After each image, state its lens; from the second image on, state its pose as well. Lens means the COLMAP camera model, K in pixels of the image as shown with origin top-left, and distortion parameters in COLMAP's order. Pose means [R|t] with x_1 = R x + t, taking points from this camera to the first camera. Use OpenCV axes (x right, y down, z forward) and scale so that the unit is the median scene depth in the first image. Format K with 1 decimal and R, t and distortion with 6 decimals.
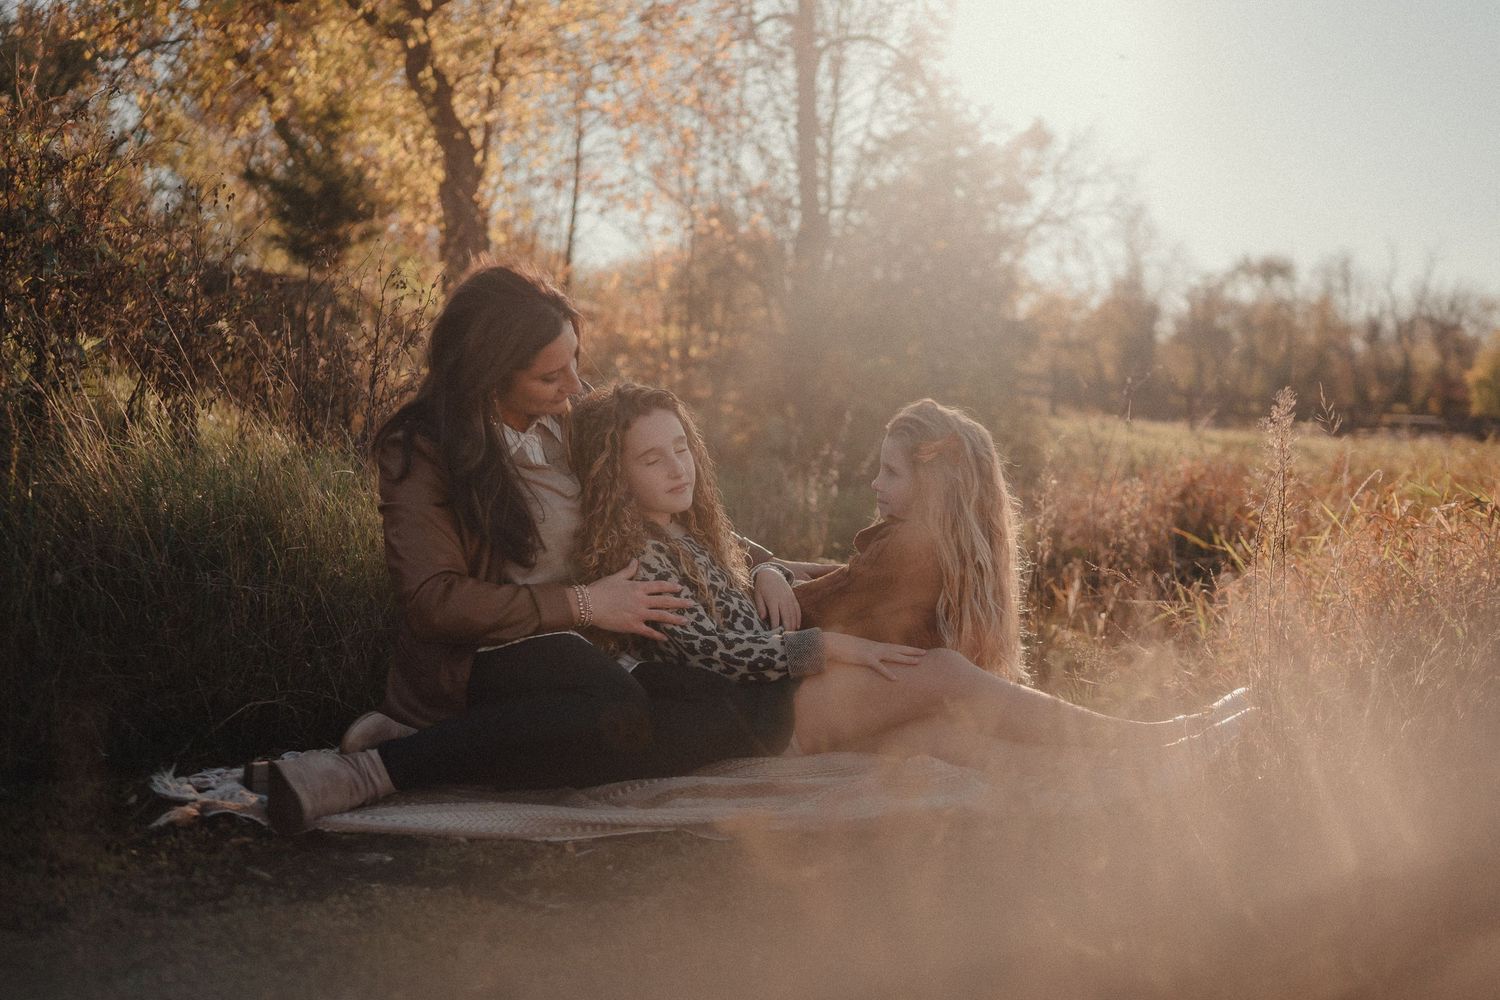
lens RADIAL K [[1395.0, 0, 743.9], [0, 1395.0, 499.4], [0, 0, 1]] dist [0.024297, 0.000000]
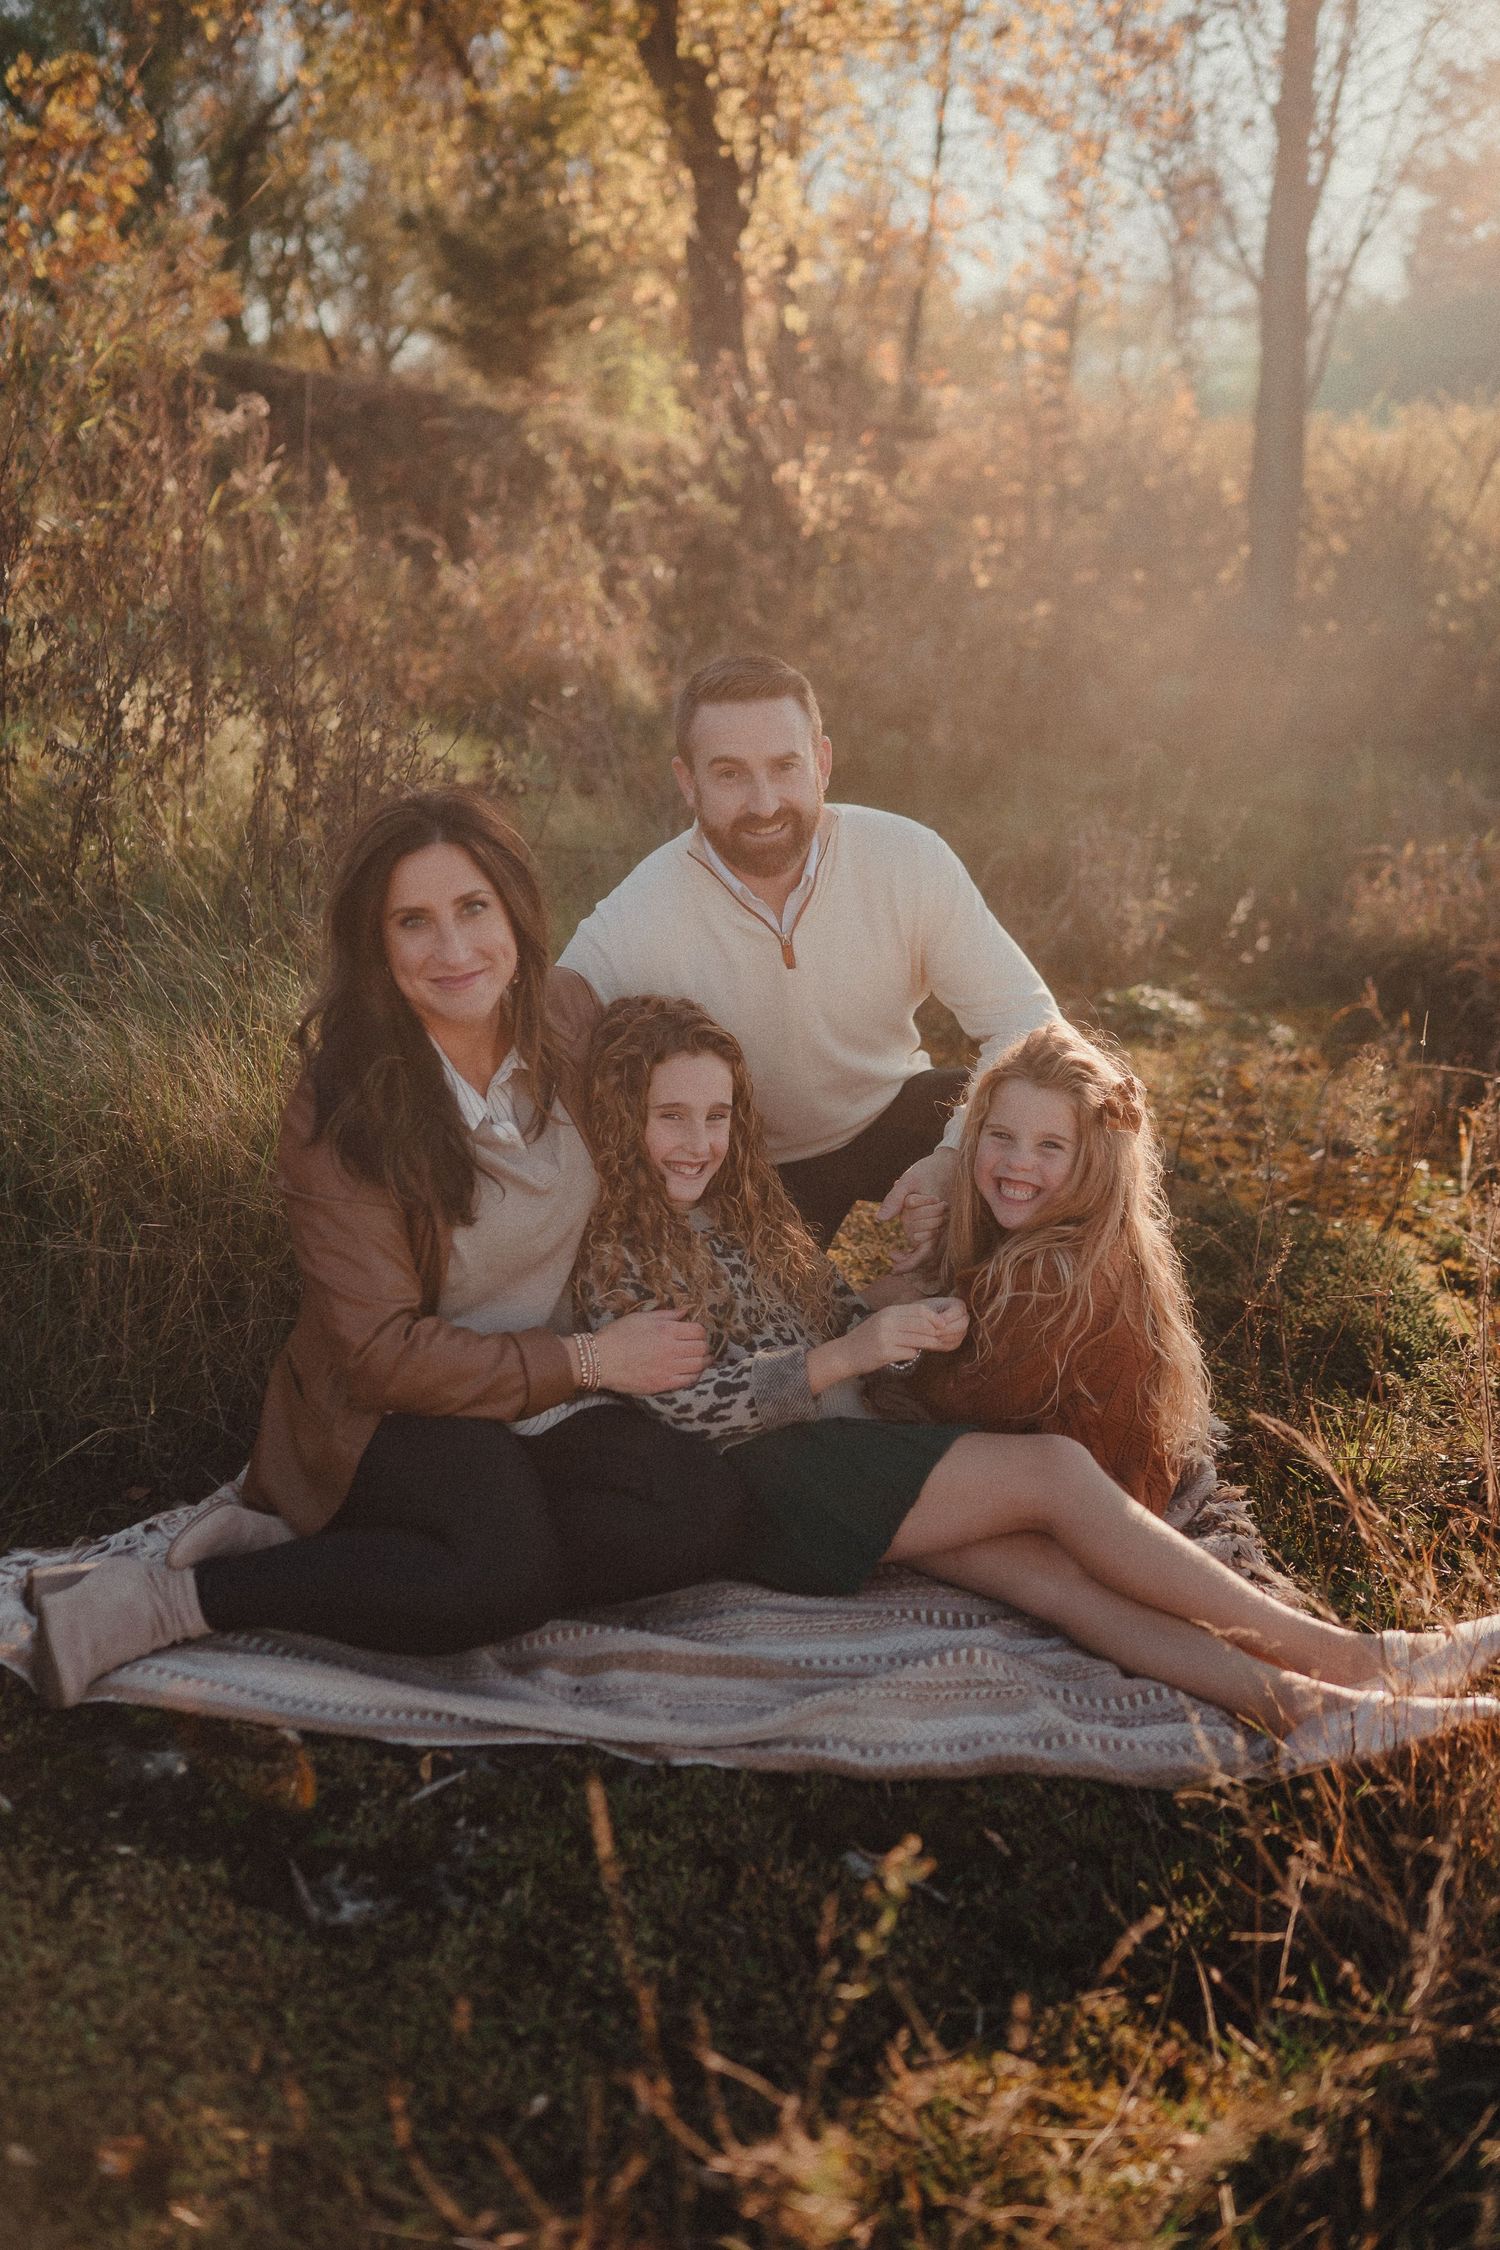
lens RADIAL K [[2092.5, 0, 763.1], [0, 2092.5, 1107.1], [0, 0, 1]] dist [0.024297, 0.000000]
pose [[0.980219, 0.062699, -0.187720, 0.069745], [-0.024081, 0.979229, 0.201323, -0.093986], [0.196444, -0.192820, 0.961369, 0.020228]]
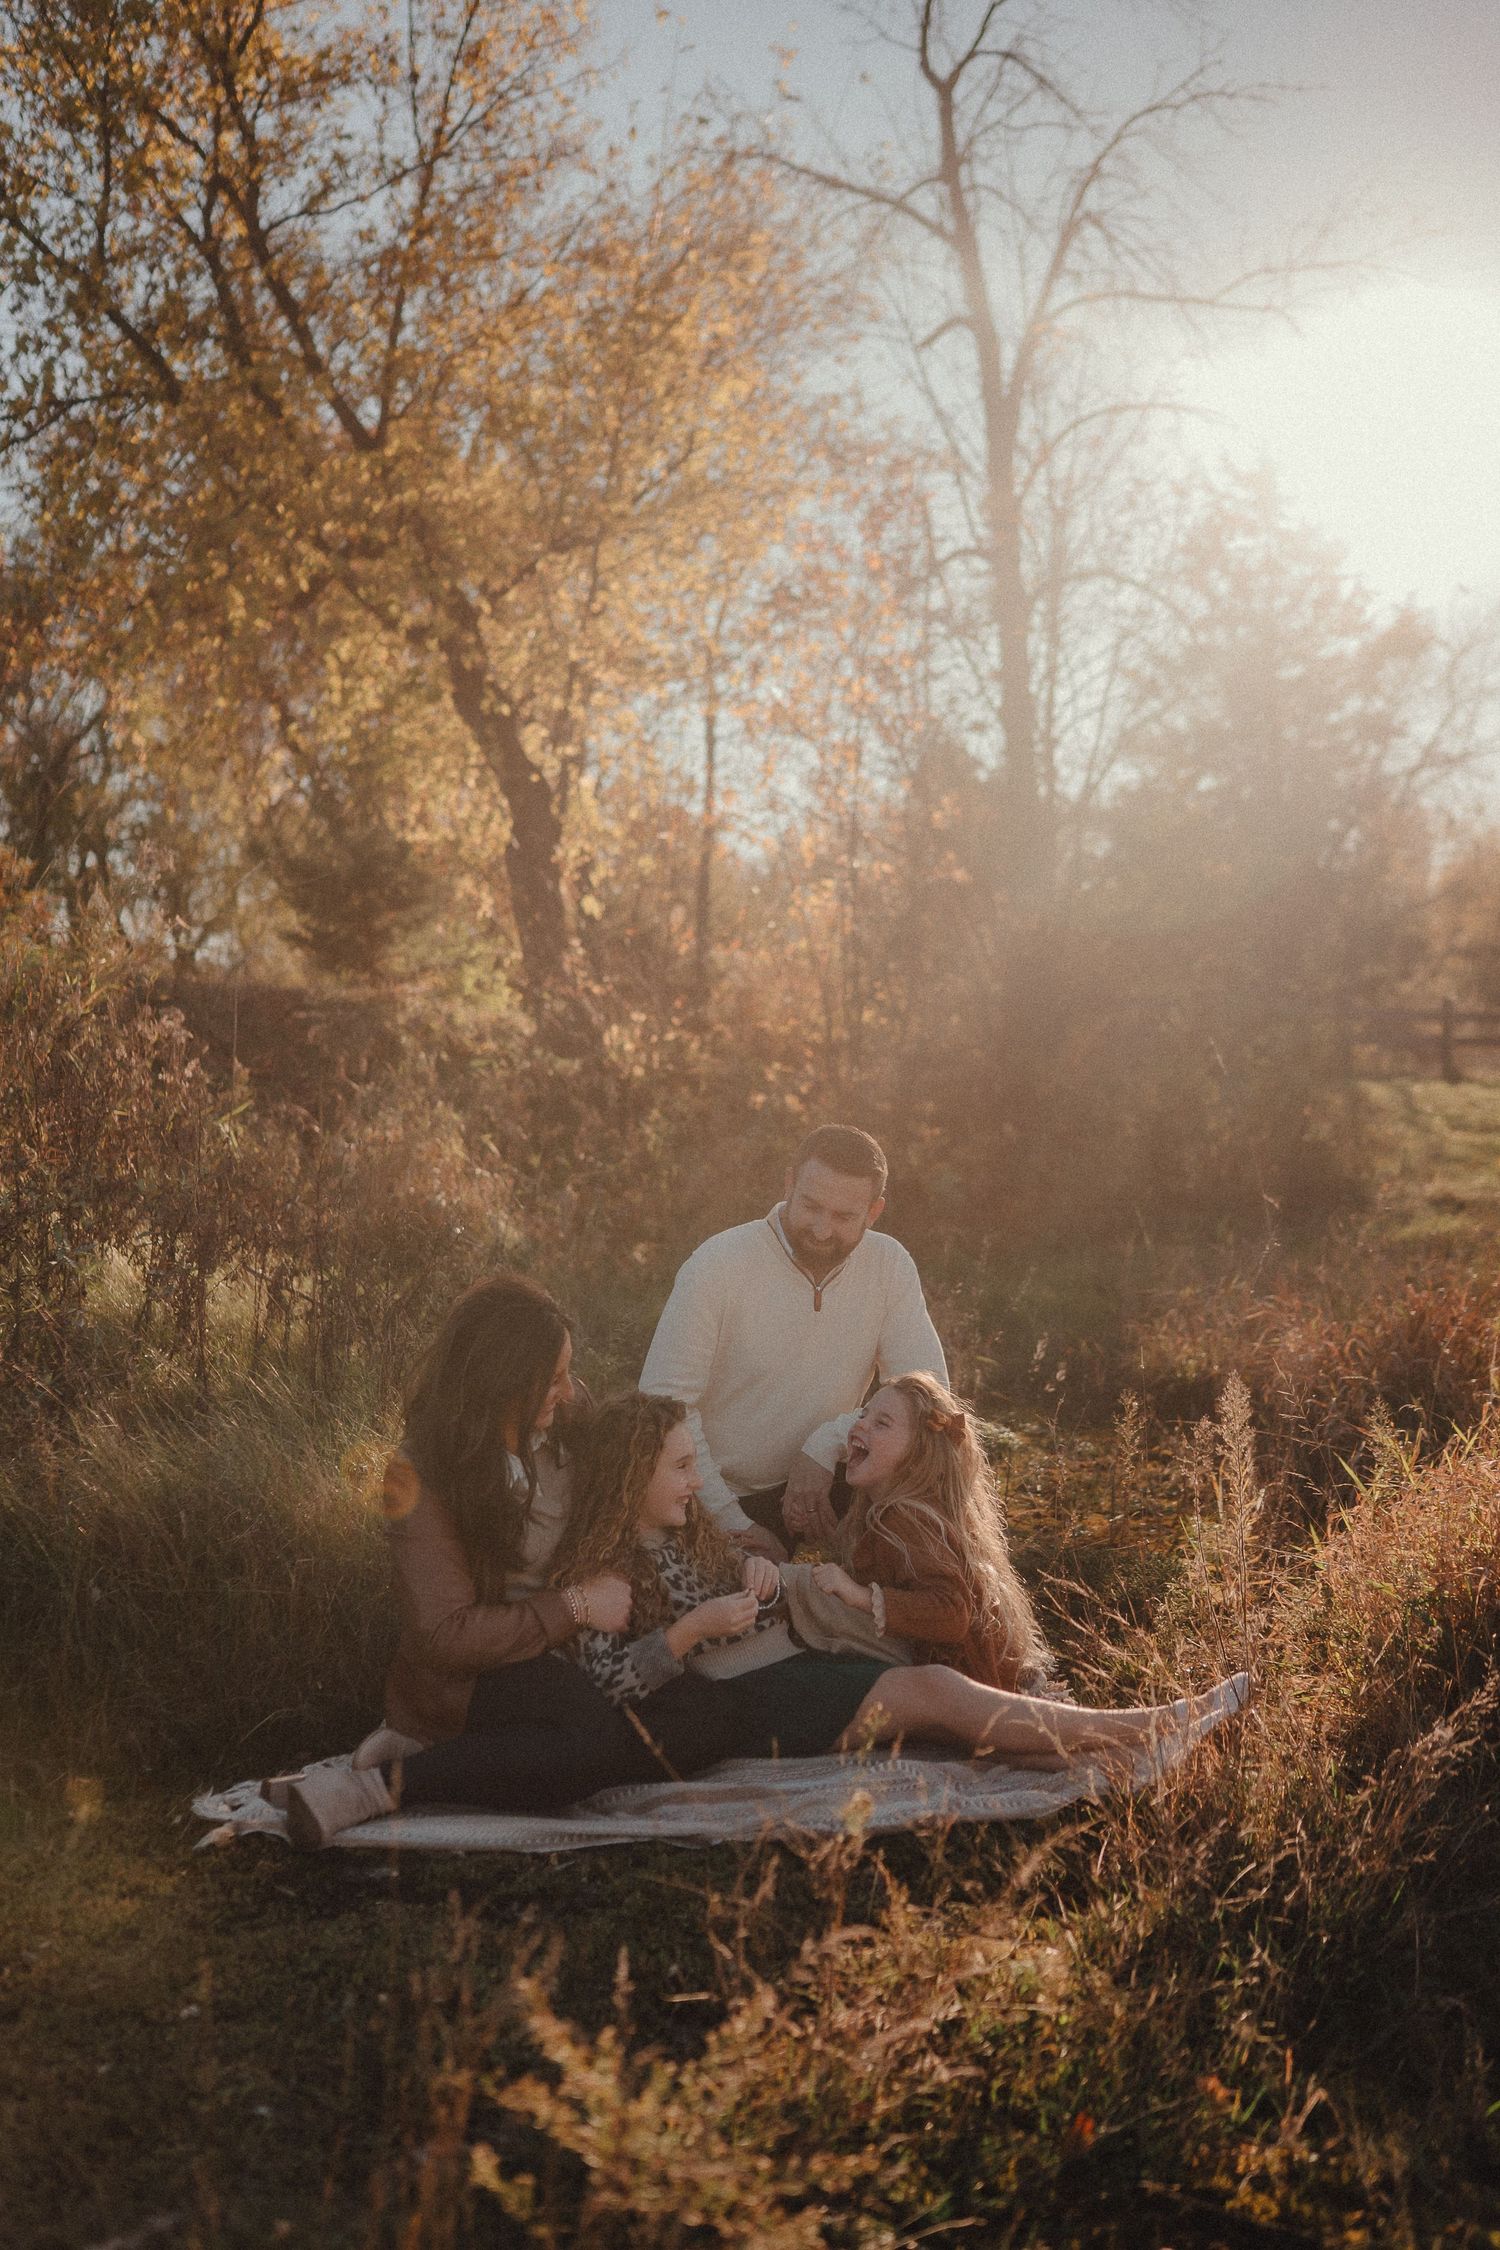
lens RADIAL K [[2092.5, 0, 706.0], [0, 2092.5, 1122.7], [0, 0, 1]] dist [0.024297, 0.000000]
pose [[0.989123, -0.058864, -0.134799, 0.078295], [0.053001, 0.997503, -0.046678, -0.077439], [0.137210, 0.039026, 0.989773, -0.202790]]
